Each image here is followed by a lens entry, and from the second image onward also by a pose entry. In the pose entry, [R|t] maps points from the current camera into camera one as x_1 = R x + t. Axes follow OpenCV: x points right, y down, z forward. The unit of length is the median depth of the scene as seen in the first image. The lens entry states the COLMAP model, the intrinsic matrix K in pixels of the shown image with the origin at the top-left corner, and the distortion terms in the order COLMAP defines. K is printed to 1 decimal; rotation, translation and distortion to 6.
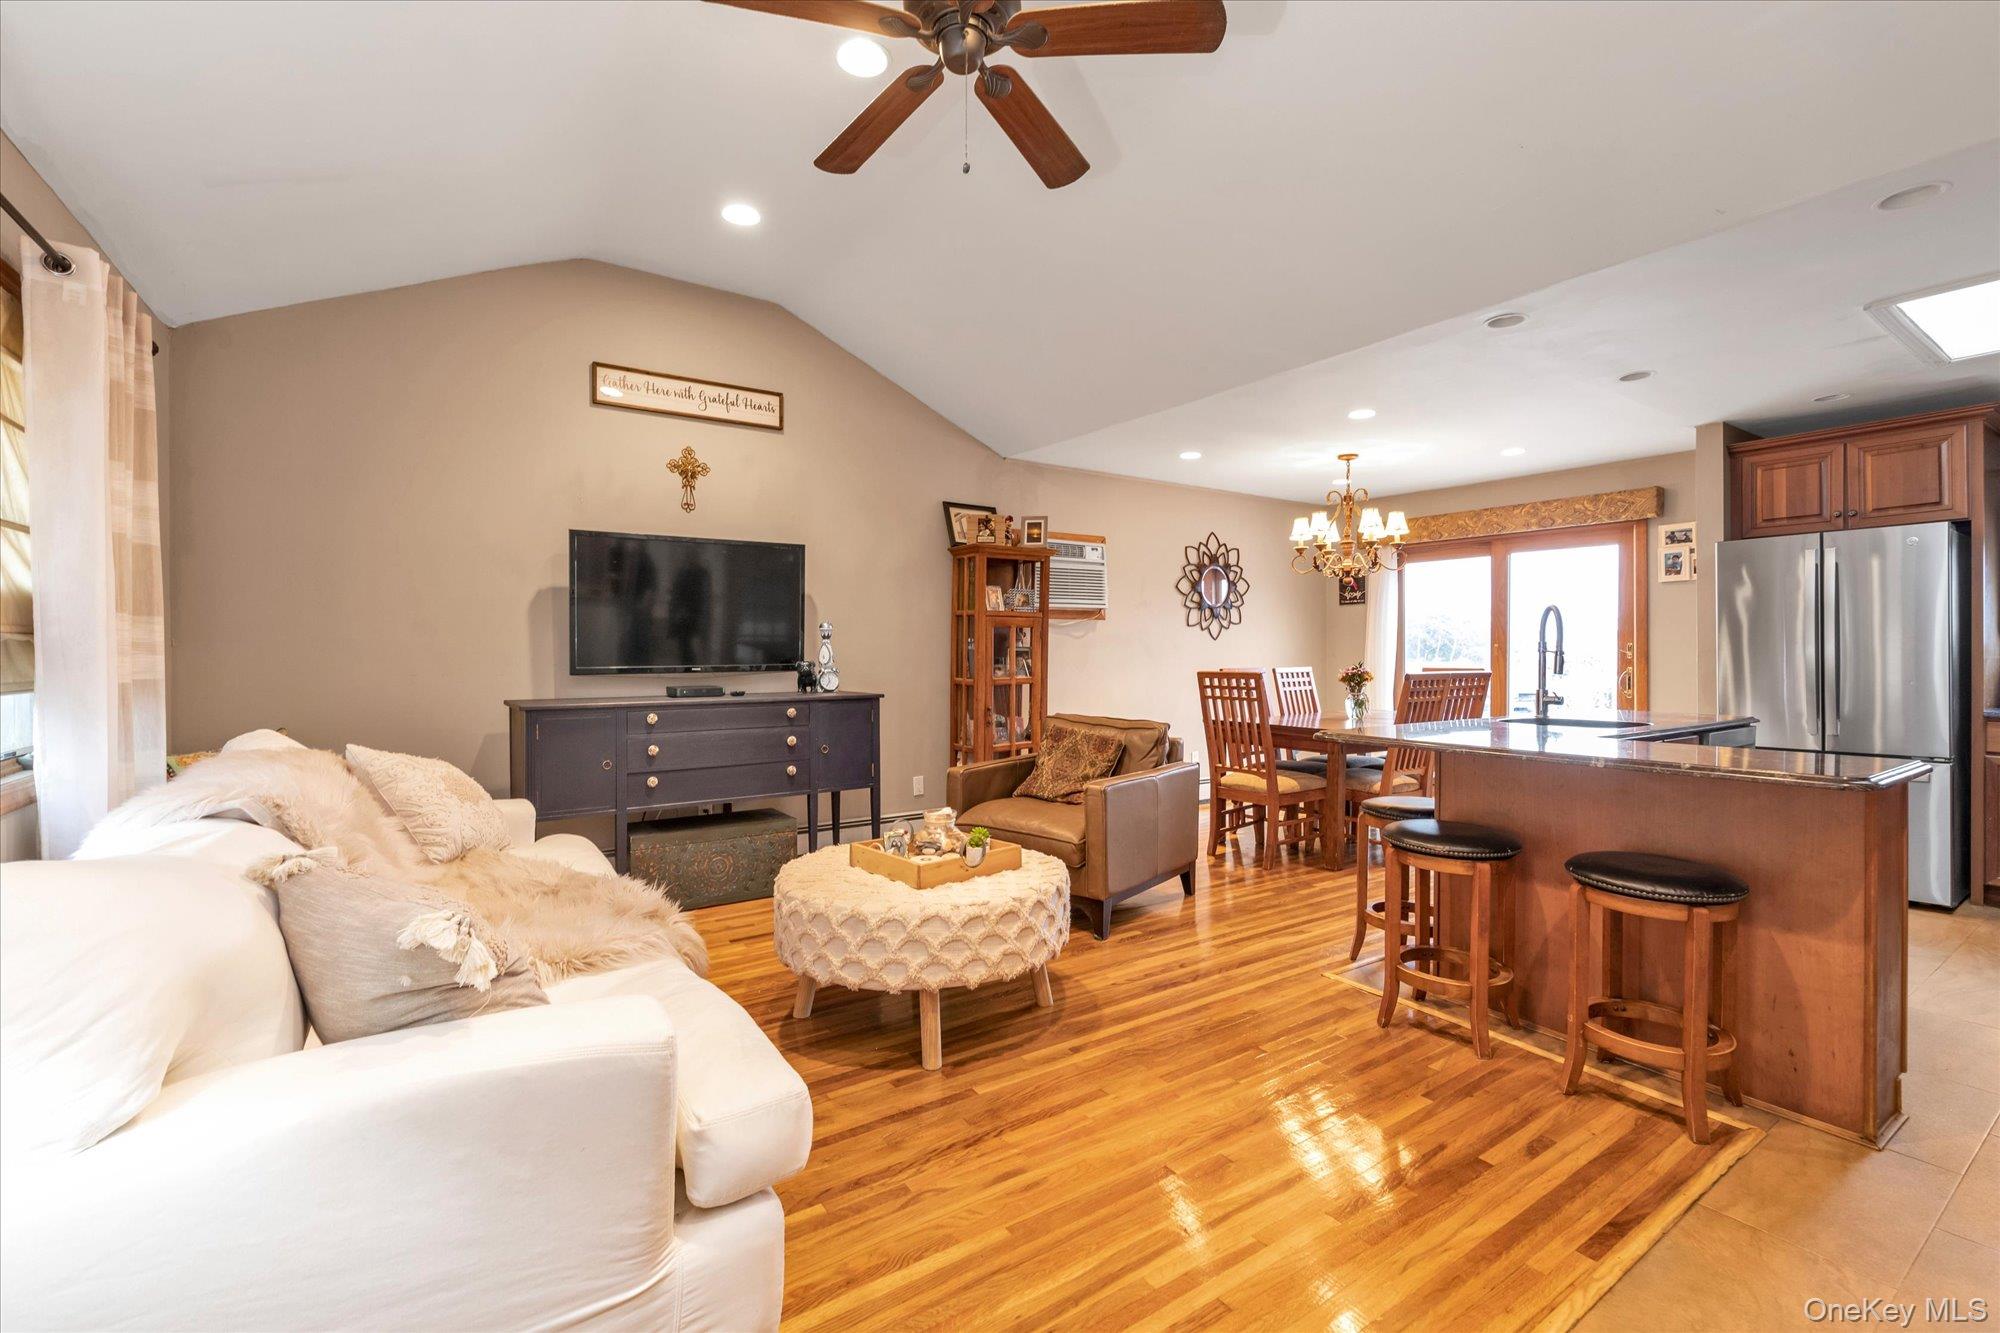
lens RADIAL K [[871.3, 0, 987.2], [0, 871.3, 654.3], [0, 0, 1]] dist [-0.000548, -0.000444]
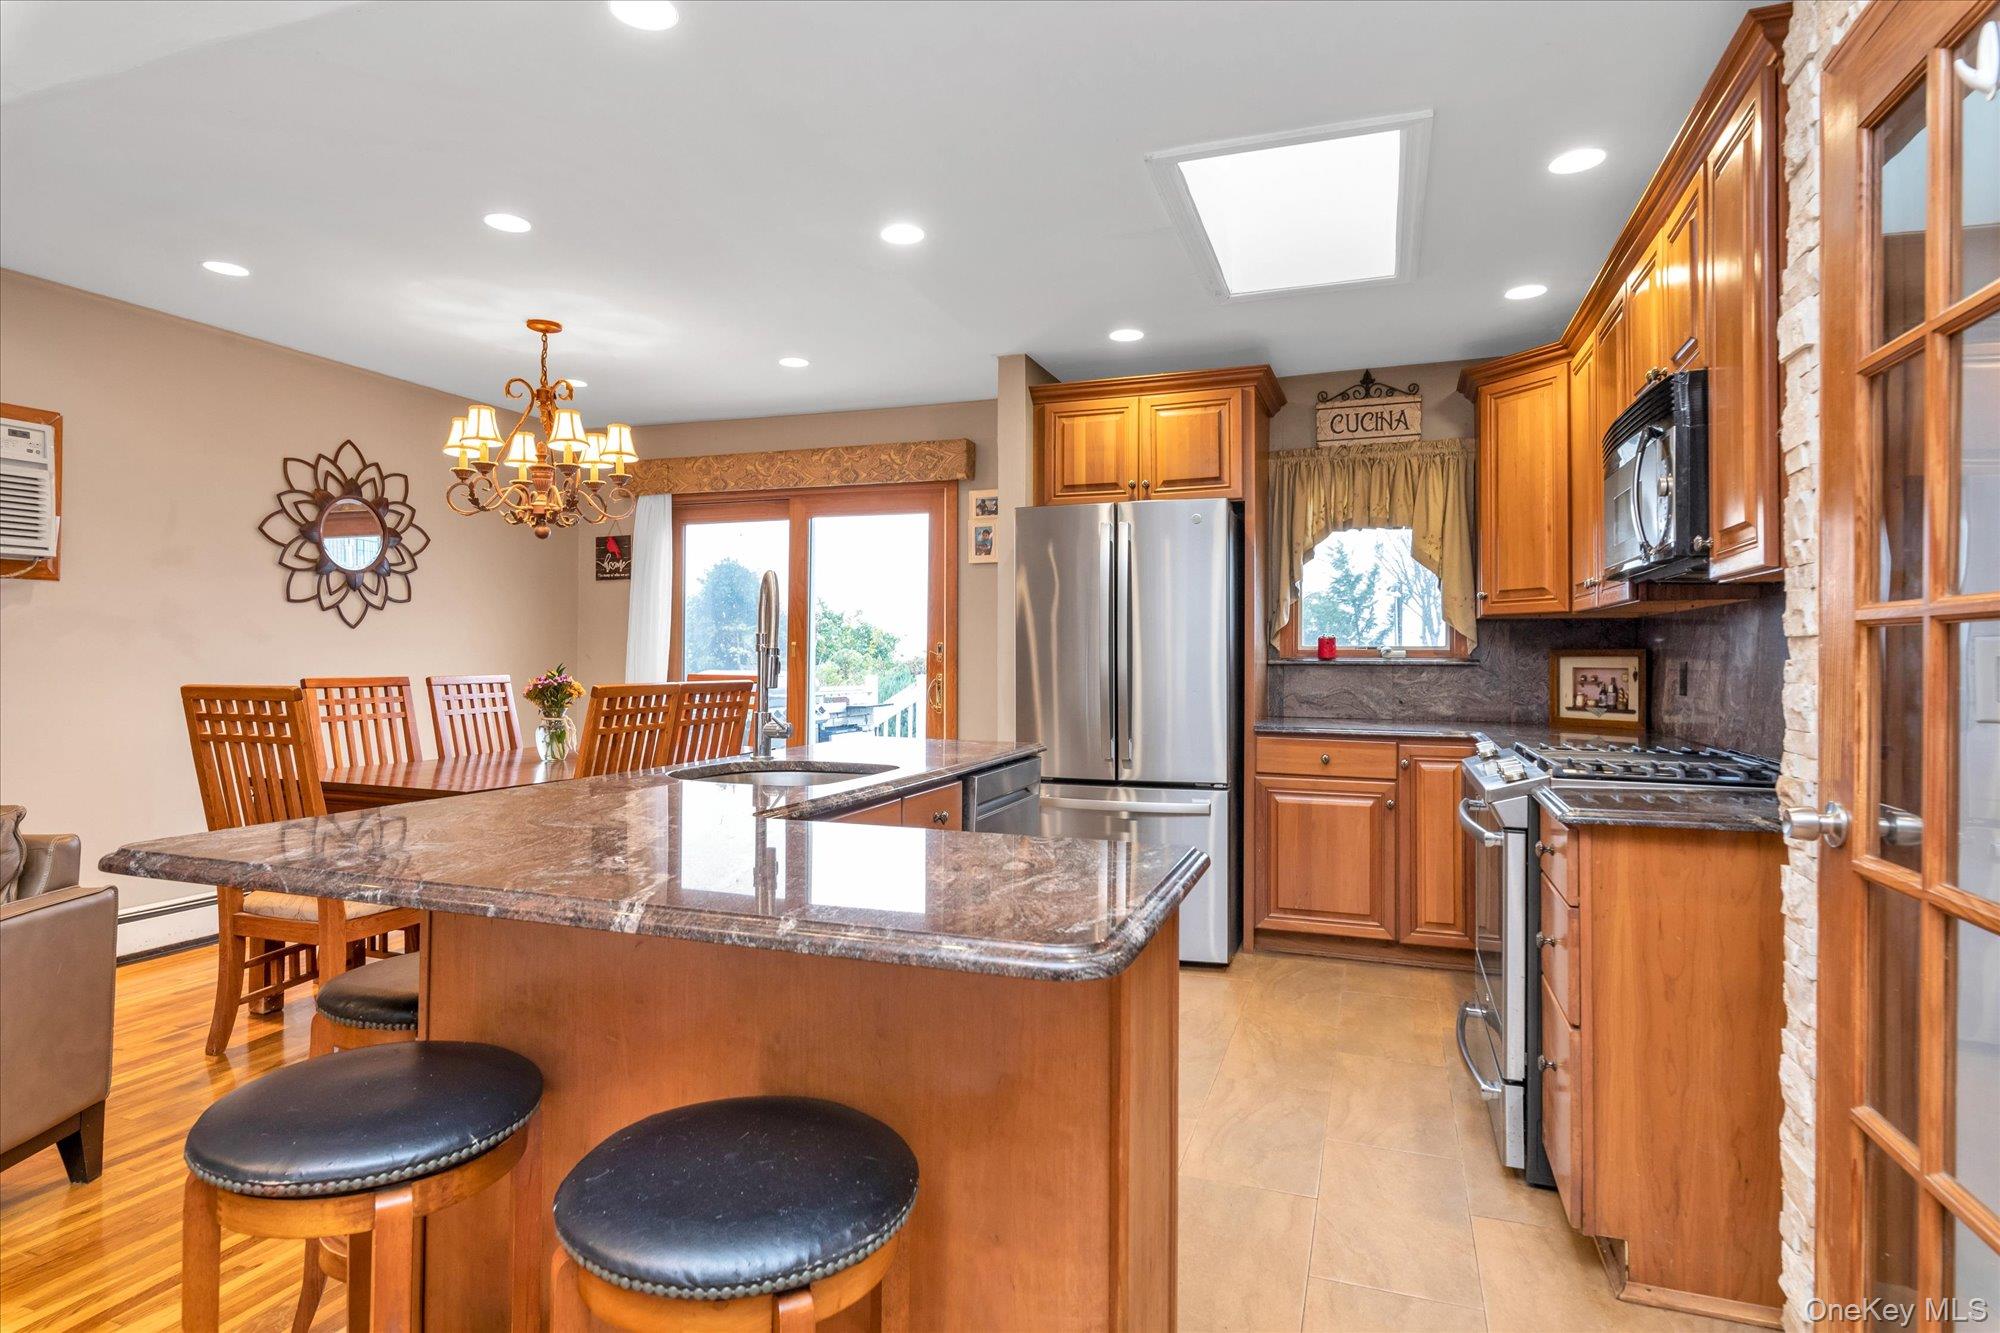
lens RADIAL K [[1074.9, 0, 1003.2], [0, 1074.9, 645.5], [0, 0, 1]] dist [-0.001106, 0.000311]
pose [[0.806579, 0.011631, 0.591013, 0.231135], [-0.006218, 0.999918, -0.011192, 0.000729], [-0.591094, 0.005352, 0.806585, 0.210881]]
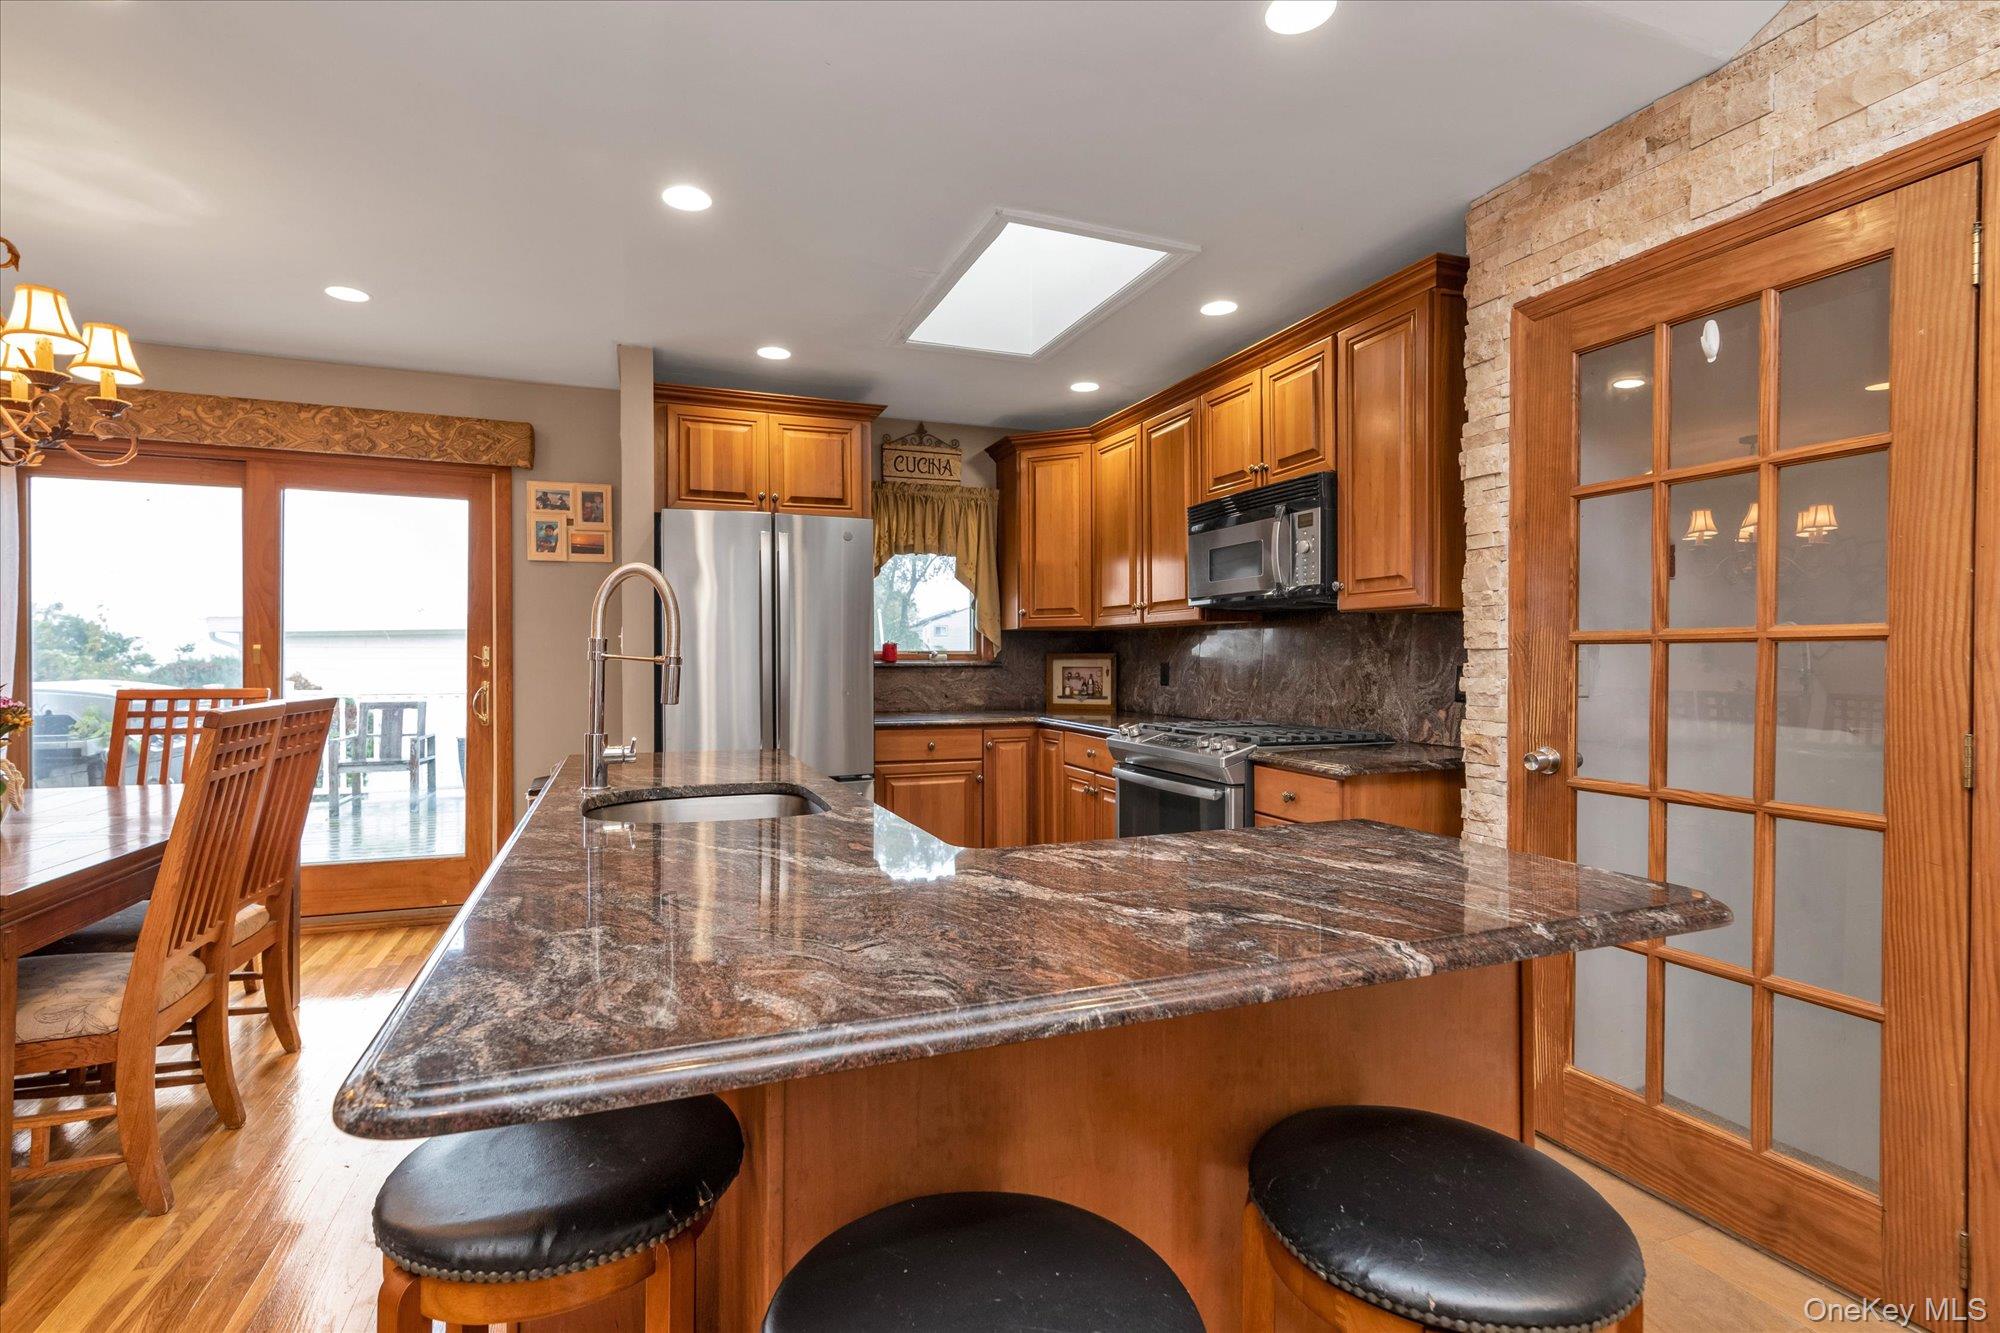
lens RADIAL K [[919.6, 0, 1000.0], [0, 919.6, 666.5], [0, 0, 1]] dist [-0.000466, 0.000318]
pose [[0.214039, -0.006957, 0.976800, 0.120189], [-0.000214, 0.999974, 0.007168, -0.001507], [-0.976825, -0.001743, 0.214032, 0.463067]]
